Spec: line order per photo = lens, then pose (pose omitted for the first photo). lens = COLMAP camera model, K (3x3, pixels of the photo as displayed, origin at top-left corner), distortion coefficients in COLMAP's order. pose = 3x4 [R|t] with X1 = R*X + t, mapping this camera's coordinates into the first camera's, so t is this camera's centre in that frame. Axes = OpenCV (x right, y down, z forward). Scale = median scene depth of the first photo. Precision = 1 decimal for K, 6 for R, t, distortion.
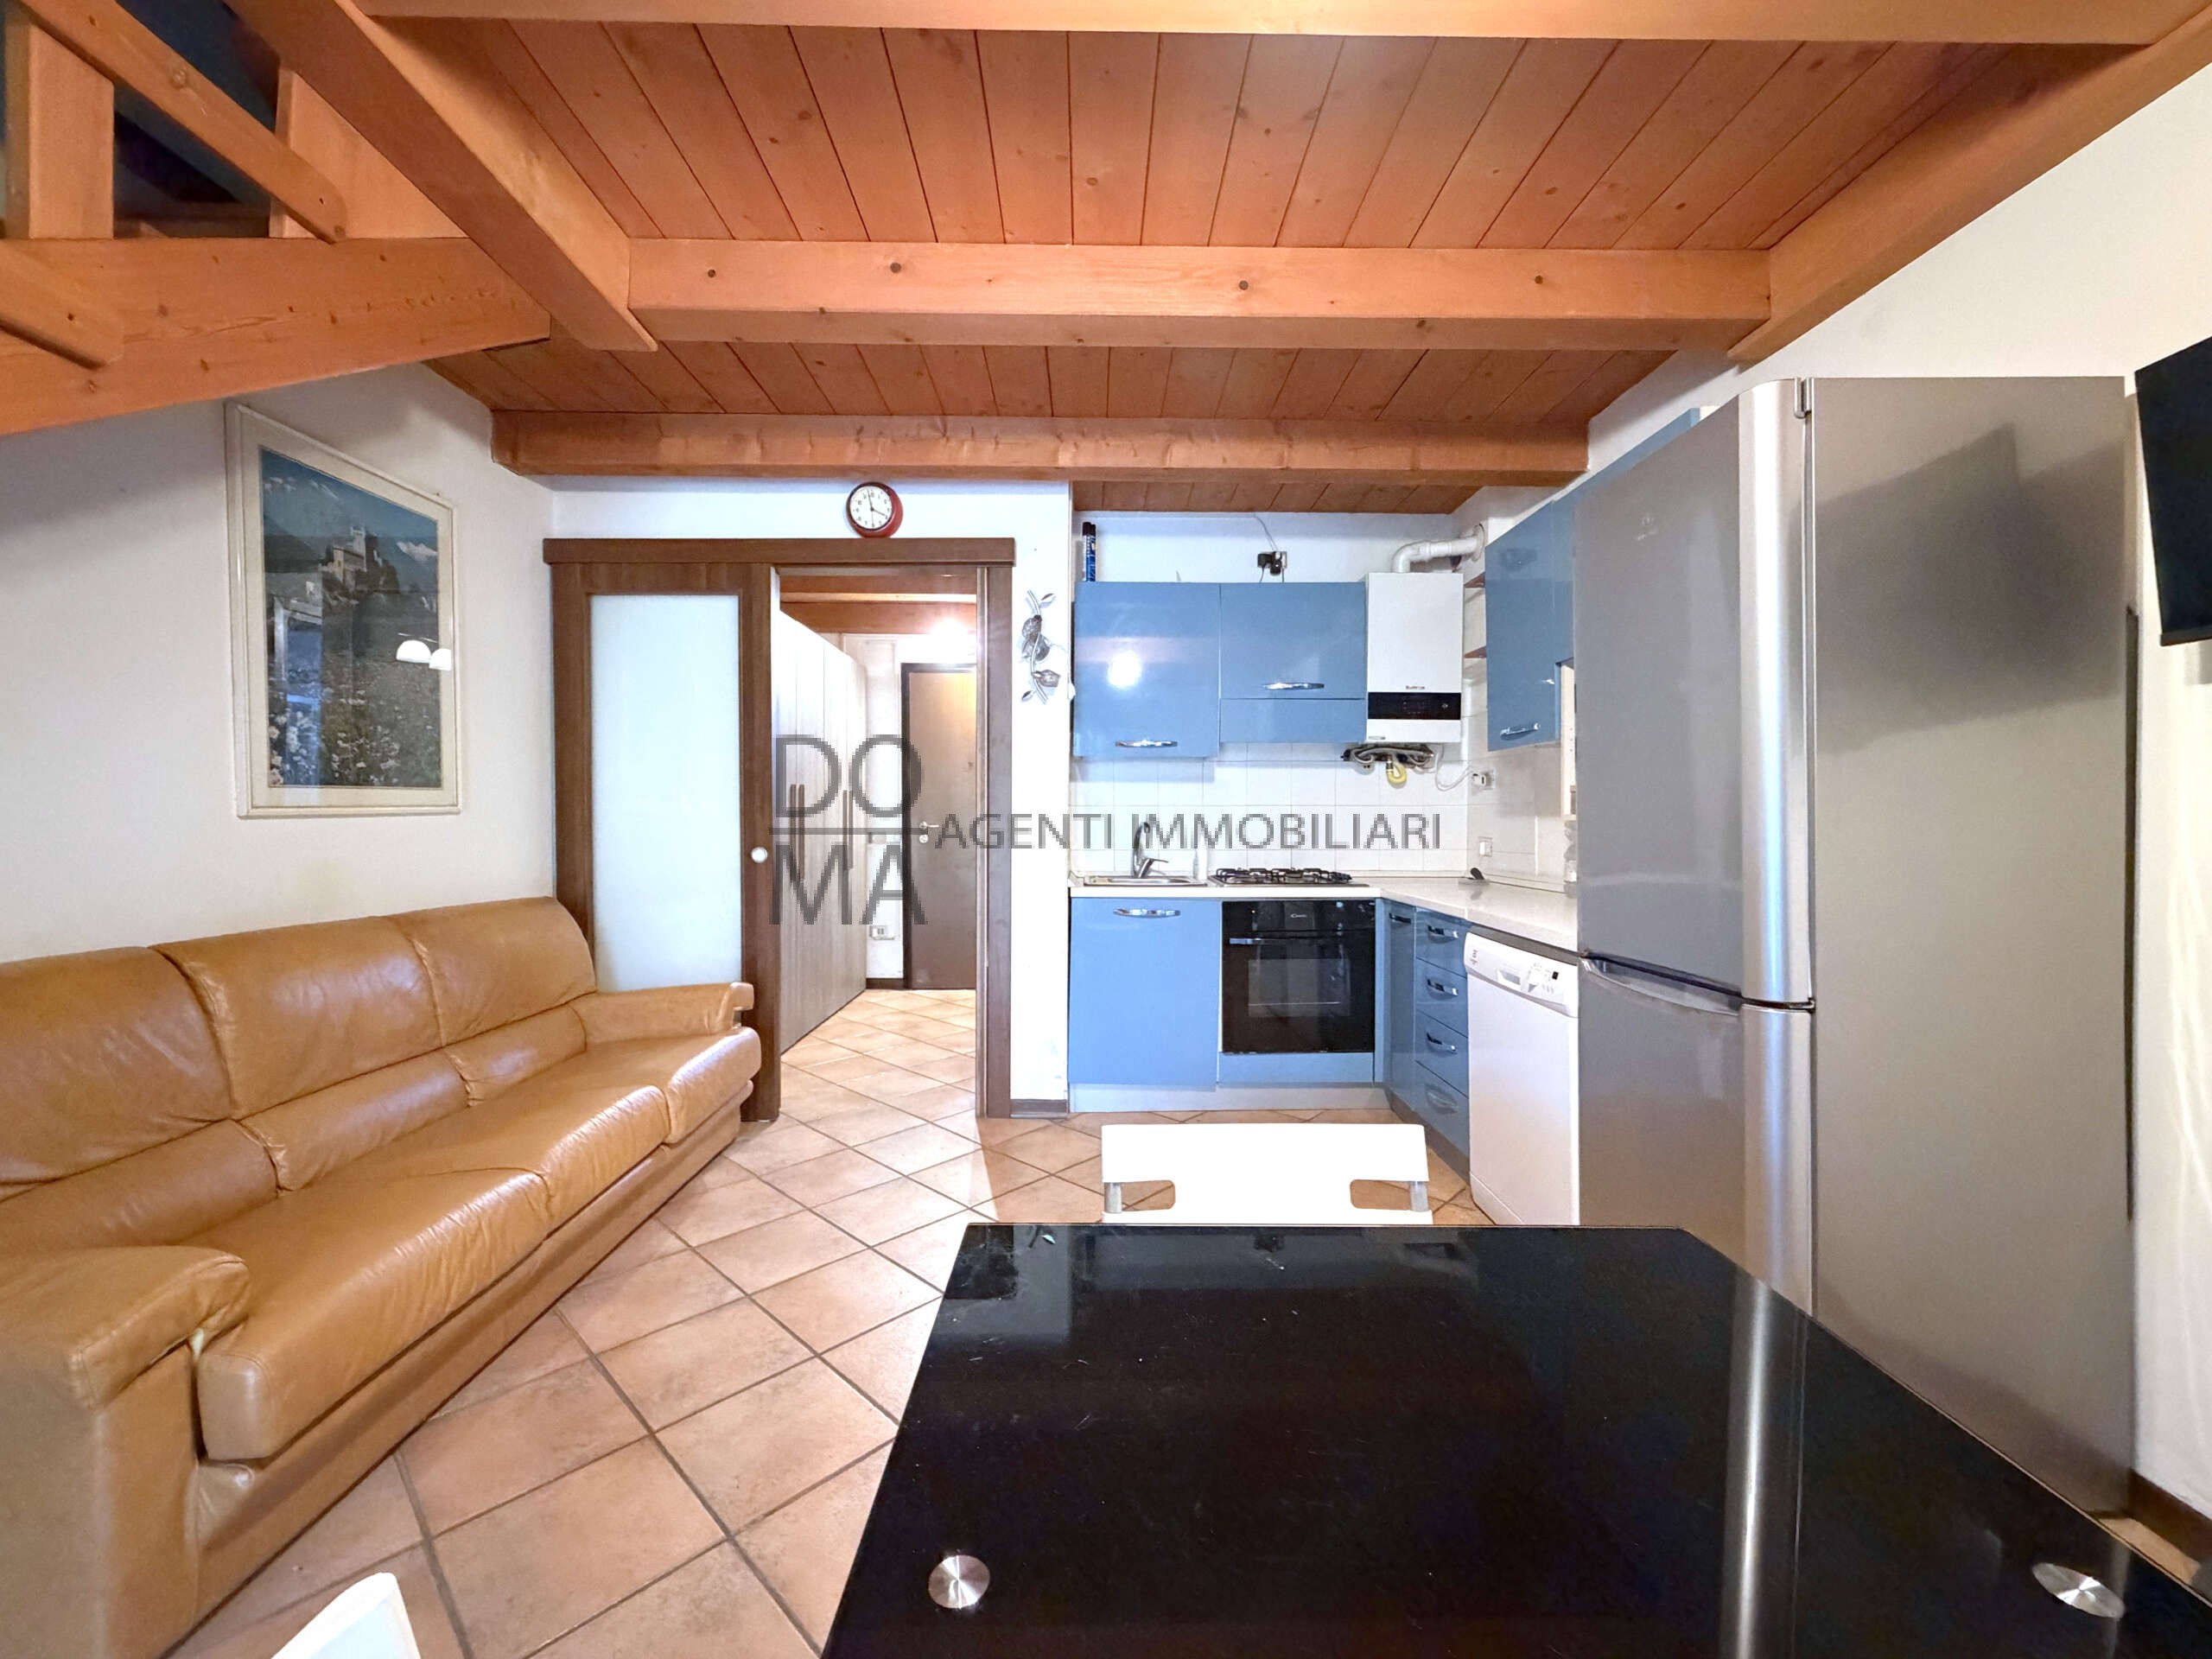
lens RADIAL K [[879.2, 0, 1098.0], [0, 879.2, 830.0], [0, 0, 1]] dist [-0.000325, -0.000138]
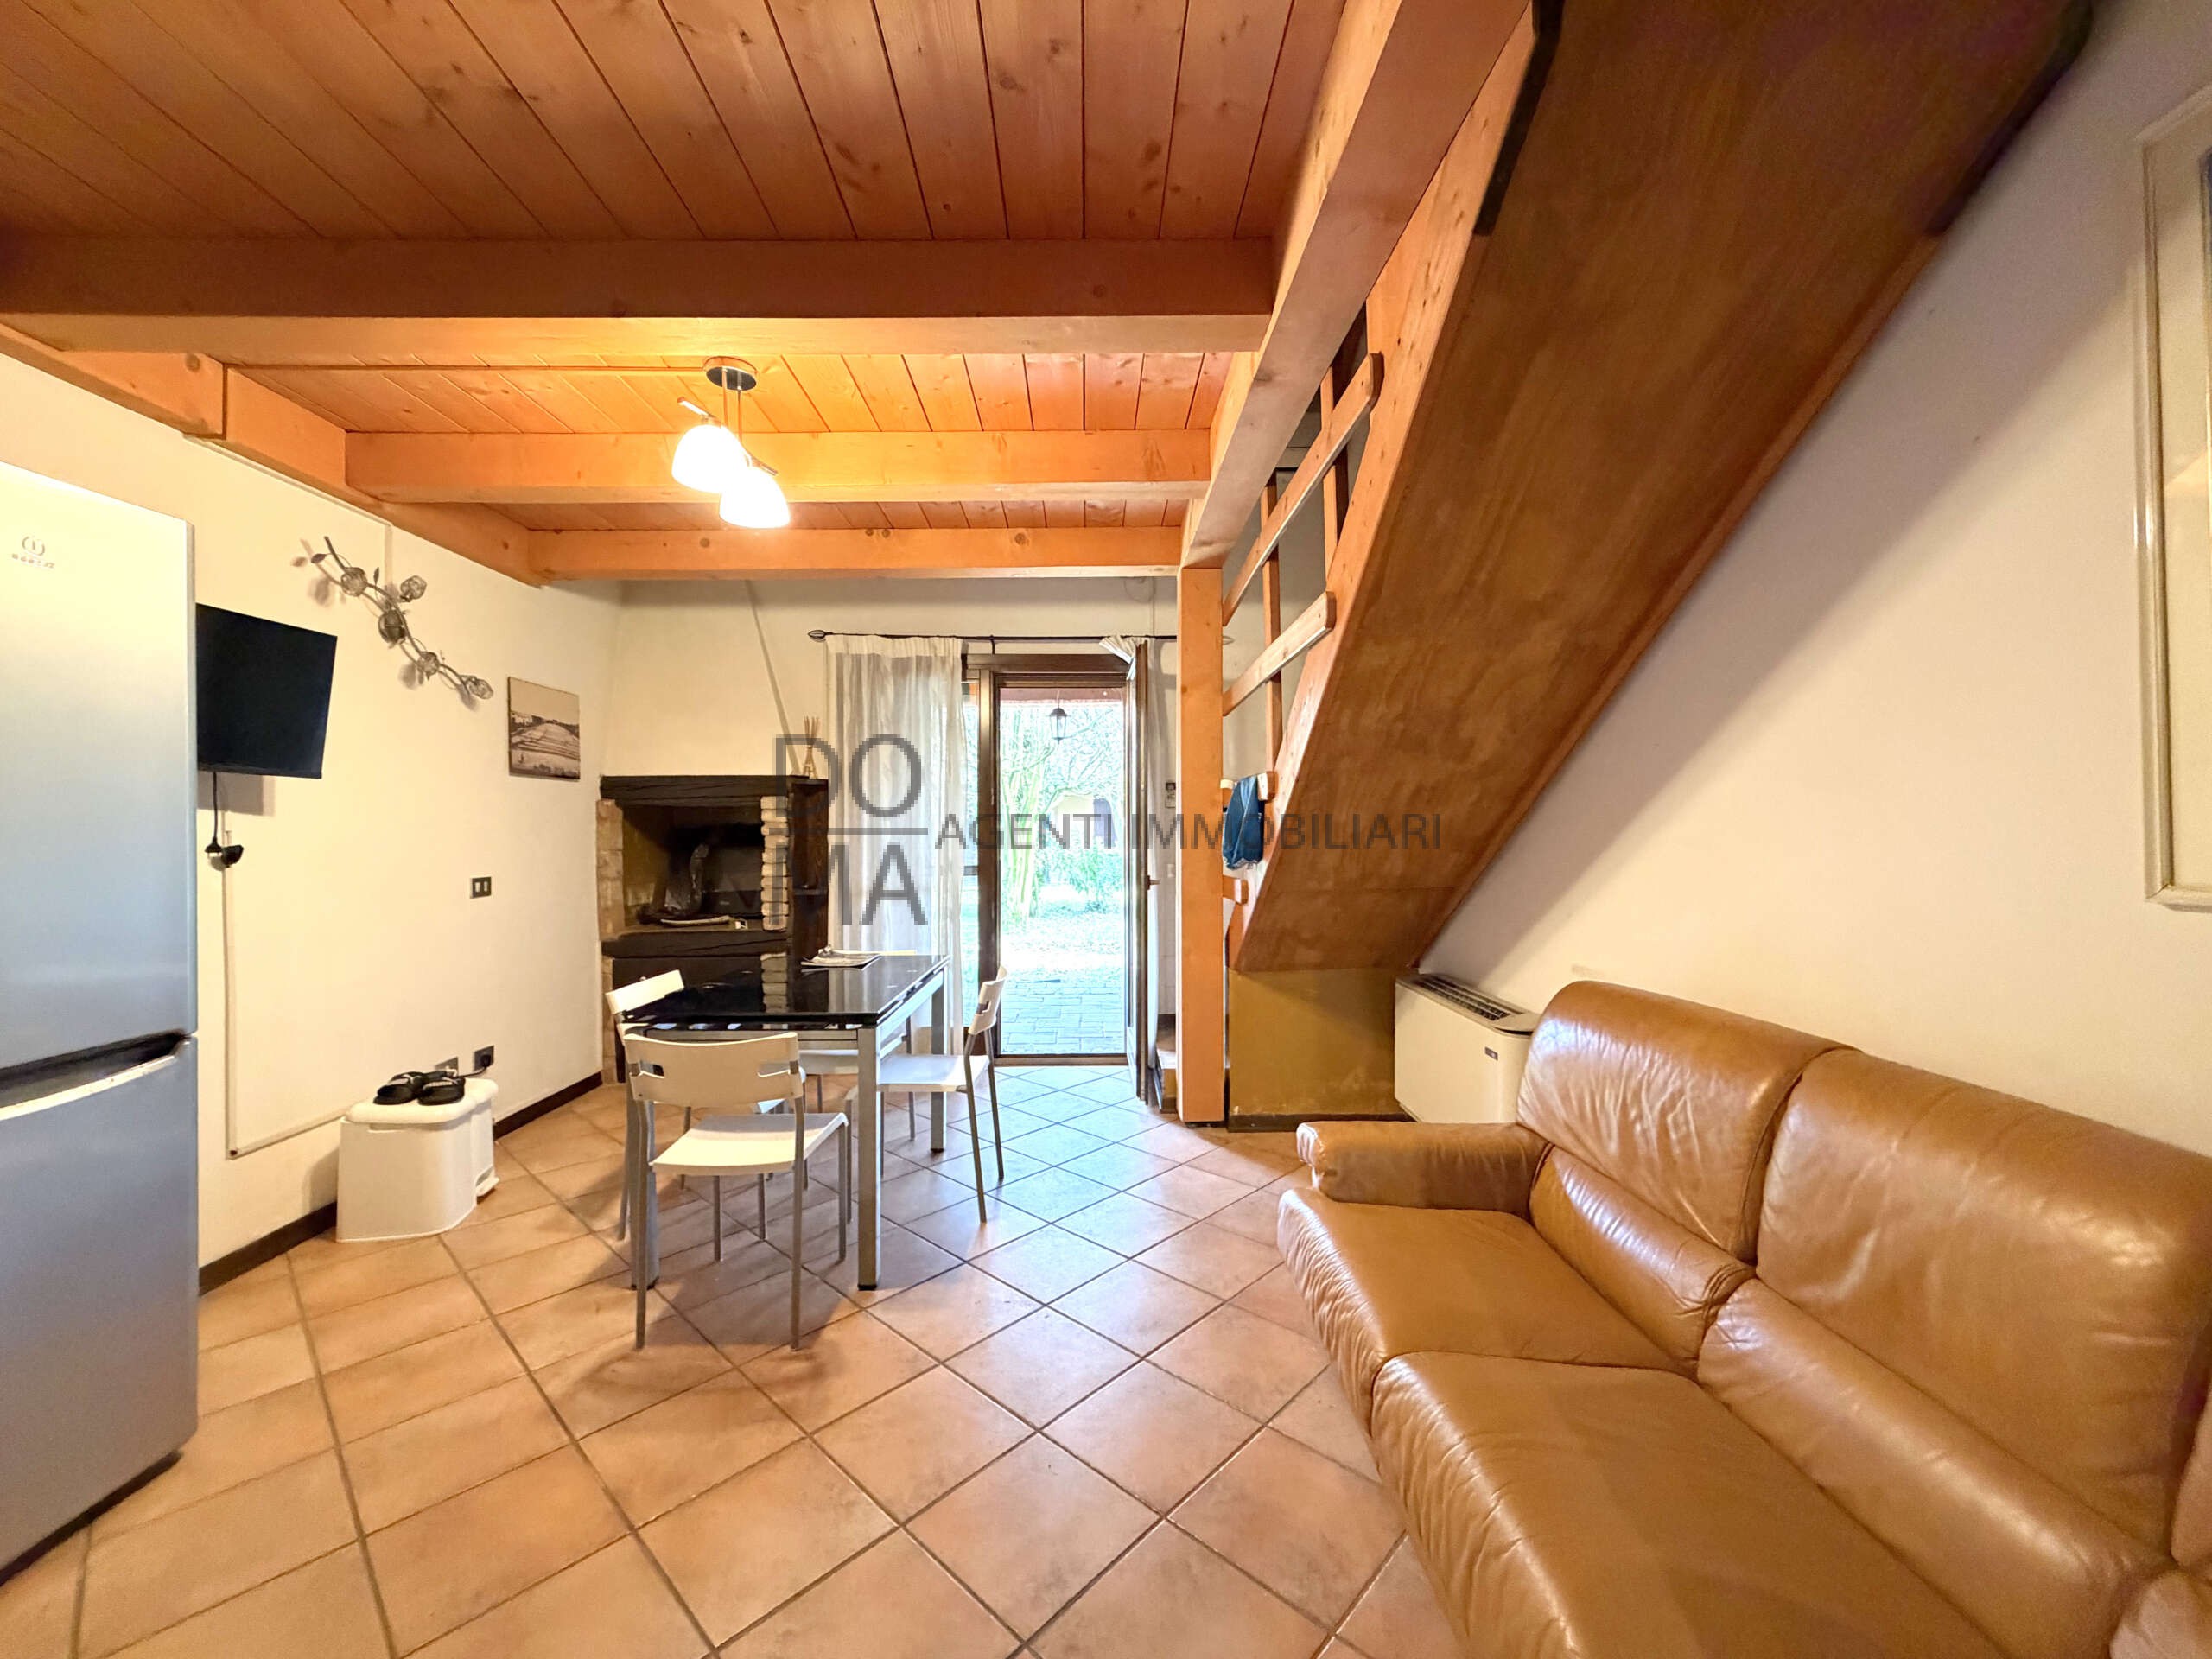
lens RADIAL K [[879.2, 0, 1098.0], [0, 879.2, 830.0], [0, 0, 1]] dist [-0.000325, -0.000138]
pose [[-0.999988, 0.003931, -0.002903, -0.237018], [0.003879, 0.999838, 0.017553, -0.049378], [0.002971, 0.017542, -0.999842, 1.067359]]
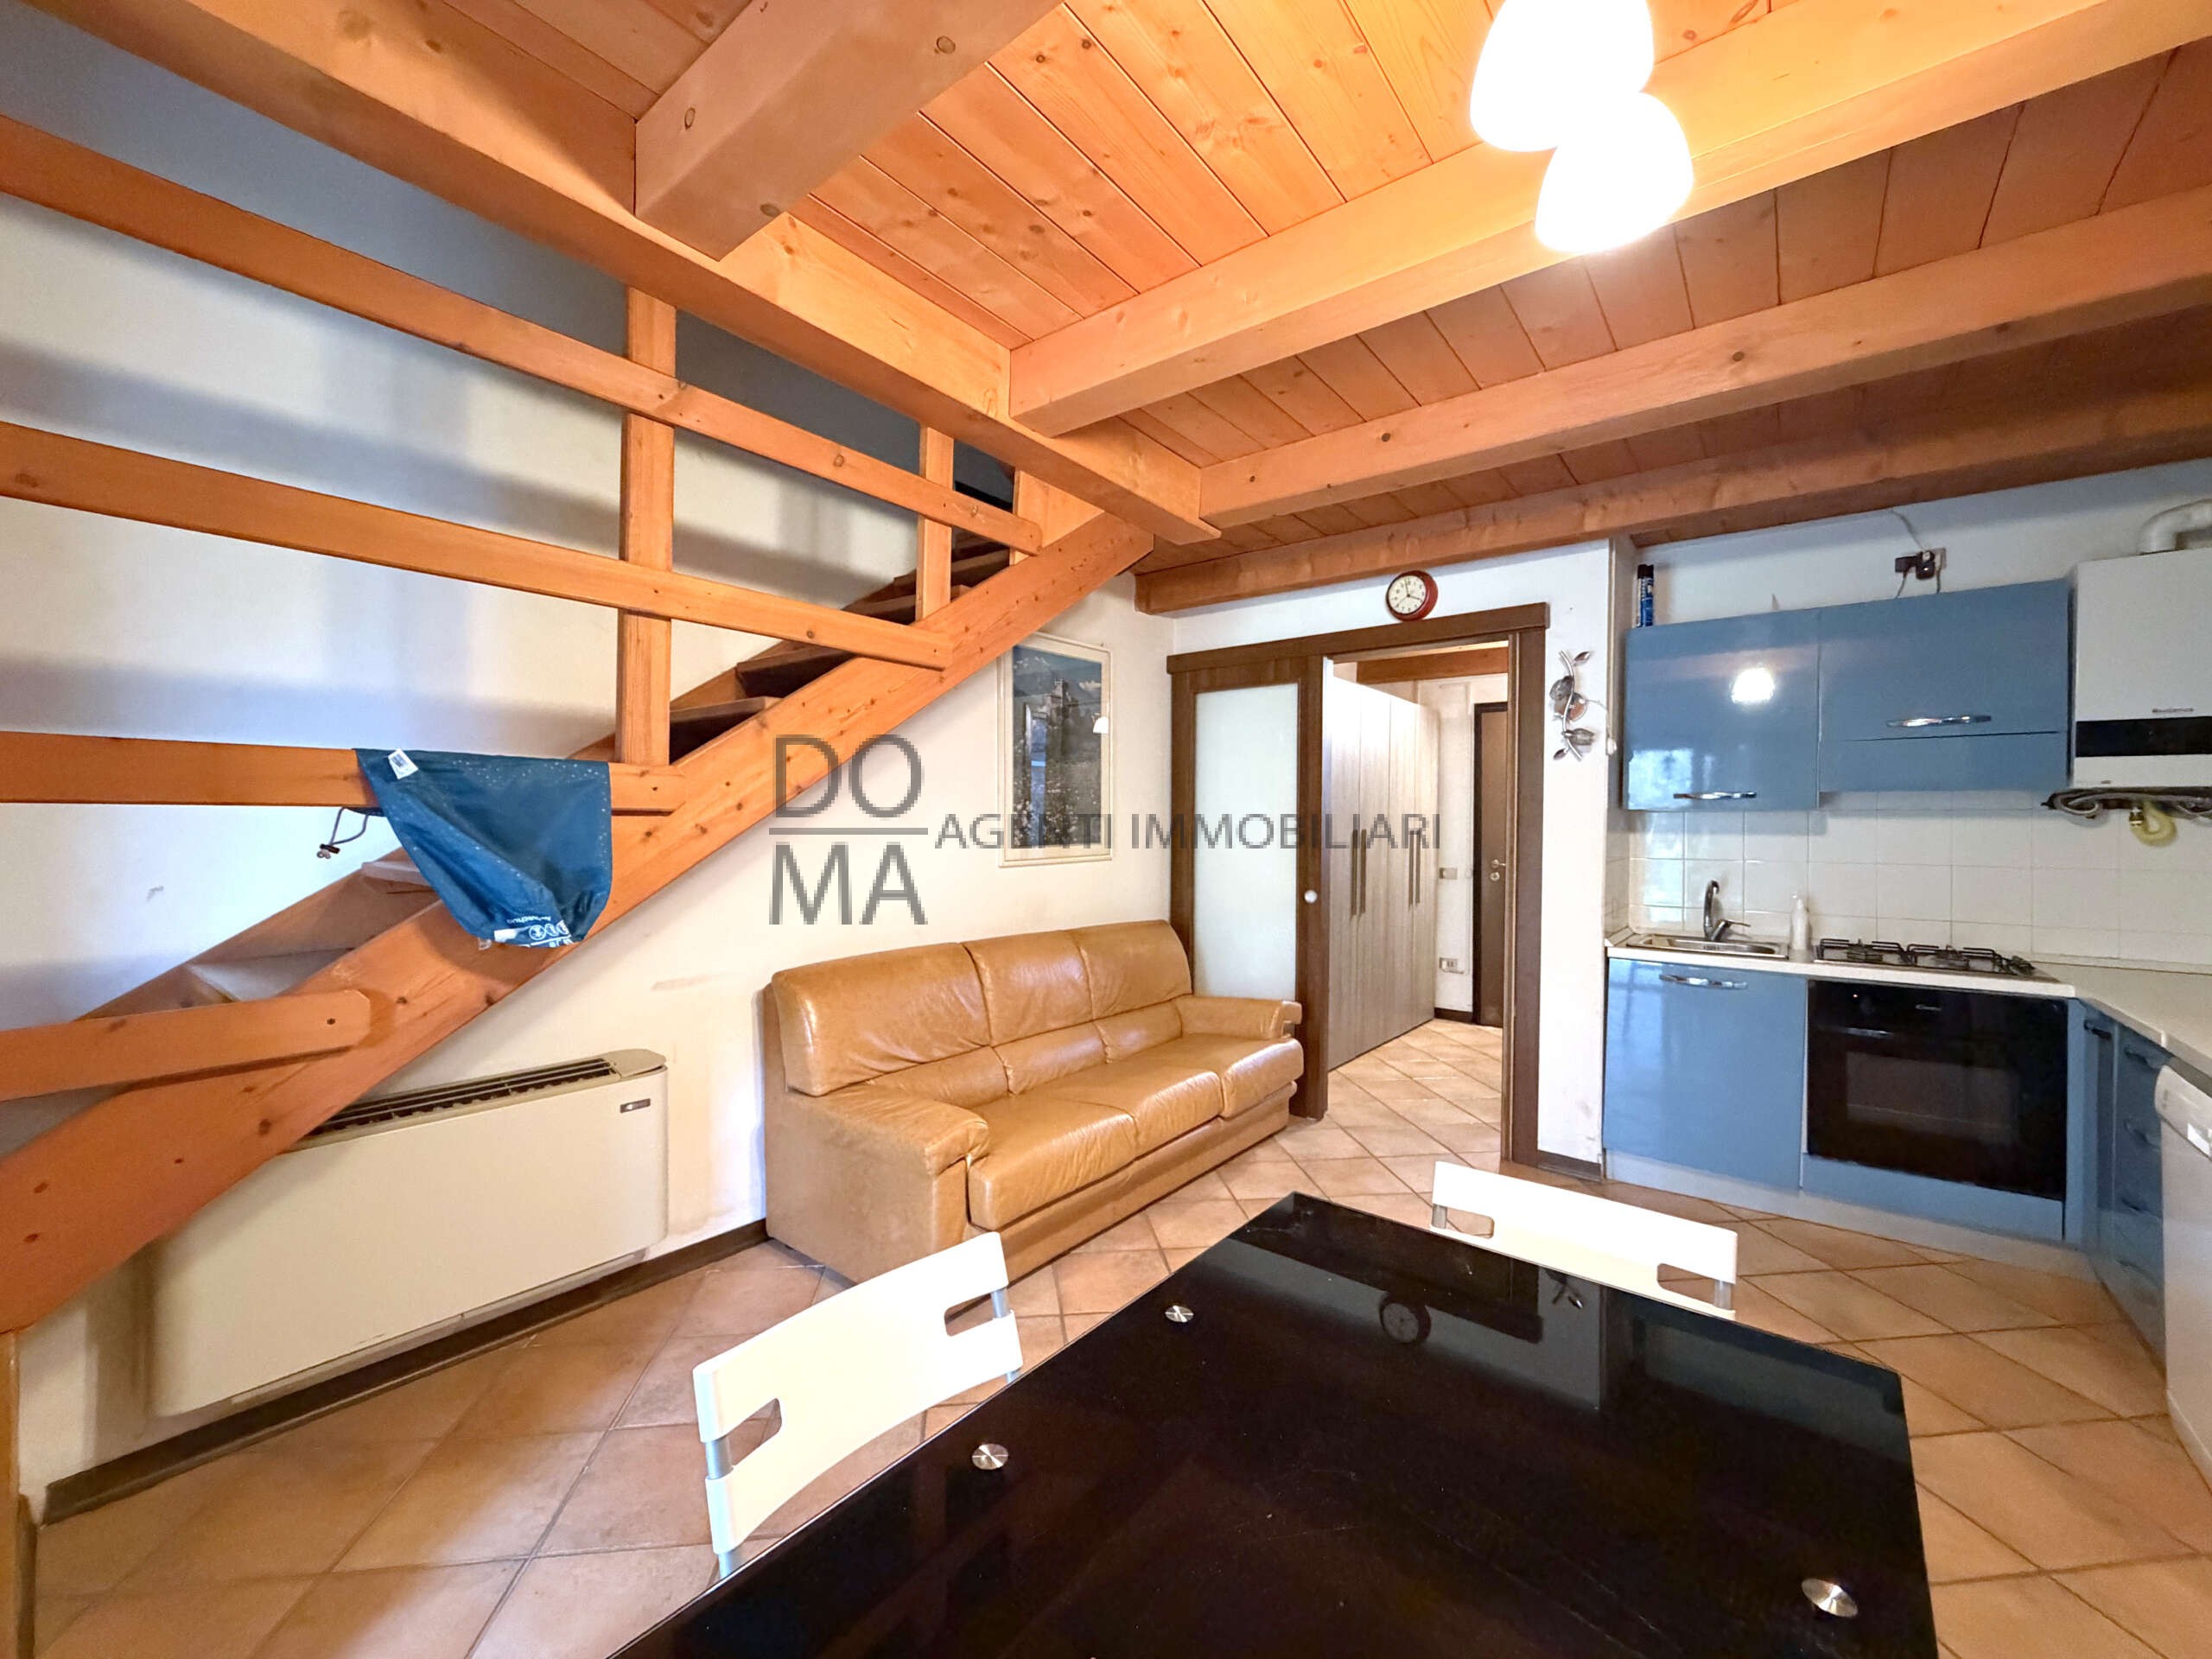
lens RADIAL K [[880.9, 0, 1097.7], [0, 880.9, 829.9], [0, 0, 1]] dist [-0.000155, 0.000010]
pose [[0.775555, 0.009054, -0.631215, 0.164028], [-0.018032, 0.999807, -0.007814, -0.053021], [0.631022, 0.017442, 0.775569, -0.134416]]
